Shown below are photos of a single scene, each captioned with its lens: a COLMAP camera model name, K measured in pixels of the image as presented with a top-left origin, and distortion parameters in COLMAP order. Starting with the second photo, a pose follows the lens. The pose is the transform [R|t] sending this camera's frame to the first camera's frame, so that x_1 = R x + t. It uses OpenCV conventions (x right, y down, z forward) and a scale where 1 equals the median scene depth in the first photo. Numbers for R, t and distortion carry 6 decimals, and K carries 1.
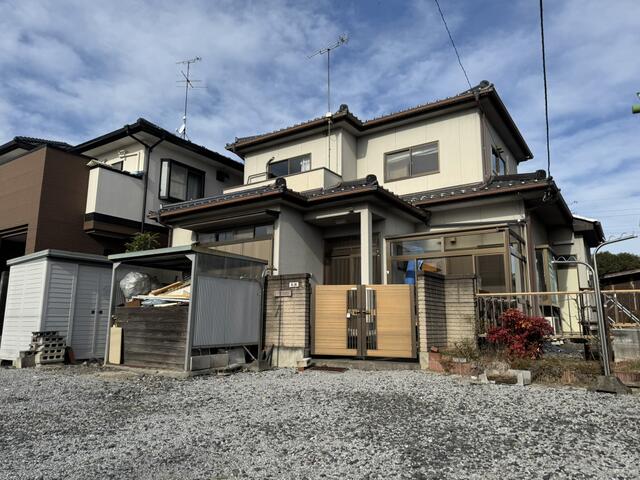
lens RADIAL K [[449.2, 0, 320.0], [0, 449.2, 240.0], [0, 0, 1]] dist [0.096201, -0.120056]
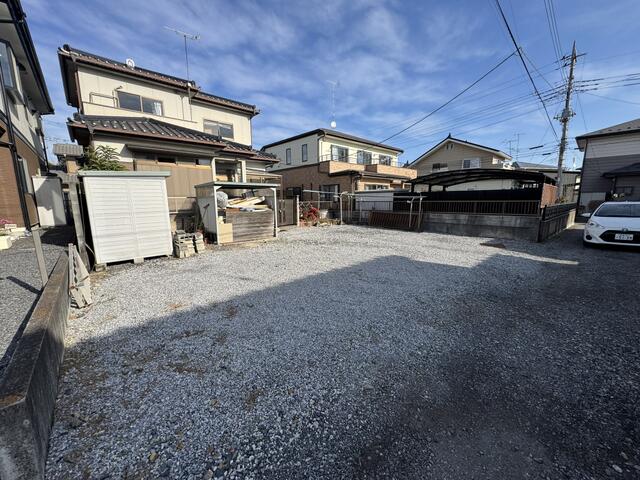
lens RADIAL K [[255.8, 0, 320.0], [0, 255.8, 240.0], [0, 0, 1]] dist [-0.001228, -0.000233]
pose [[0.235695, -0.159337, 0.958676, -1.006961], [-0.166882, 0.965179, 0.201446, -0.009459], [-0.957391, -0.207466, 0.200897, 0.318357]]
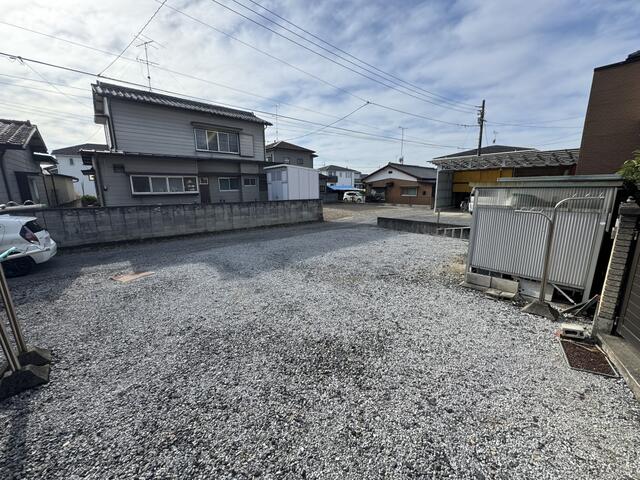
lens RADIAL K [[255.8, 0, 320.0], [0, 255.8, 240.0], [0, 0, 1]] dist [-0.001228, -0.000233]
pose [[-0.242576, 0.185448, -0.952243, 0.314121], [0.177683, 0.973449, 0.144315, -0.004732], [0.953722, -0.134190, -0.269086, 0.521538]]
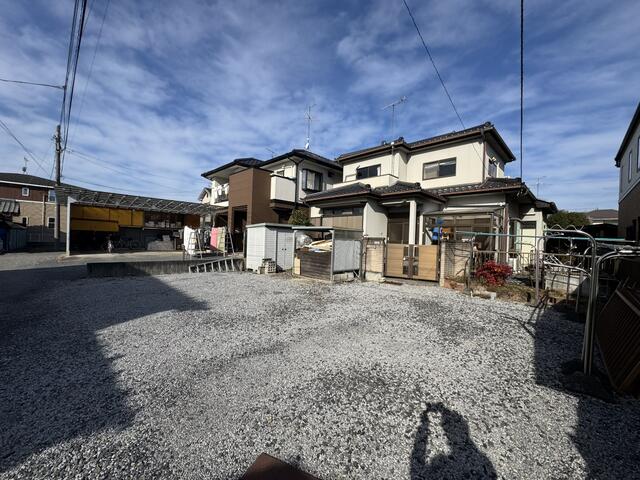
lens RADIAL K [[255.8, 0, 320.0], [0, 255.8, 240.0], [0, 0, 1]] dist [-0.001228, -0.000233]
pose [[0.979690, 0.028115, -0.198537, -0.062500], [0.007284, 0.984478, 0.175359, -0.093116], [0.200385, -0.173244, 0.964278, -0.144976]]
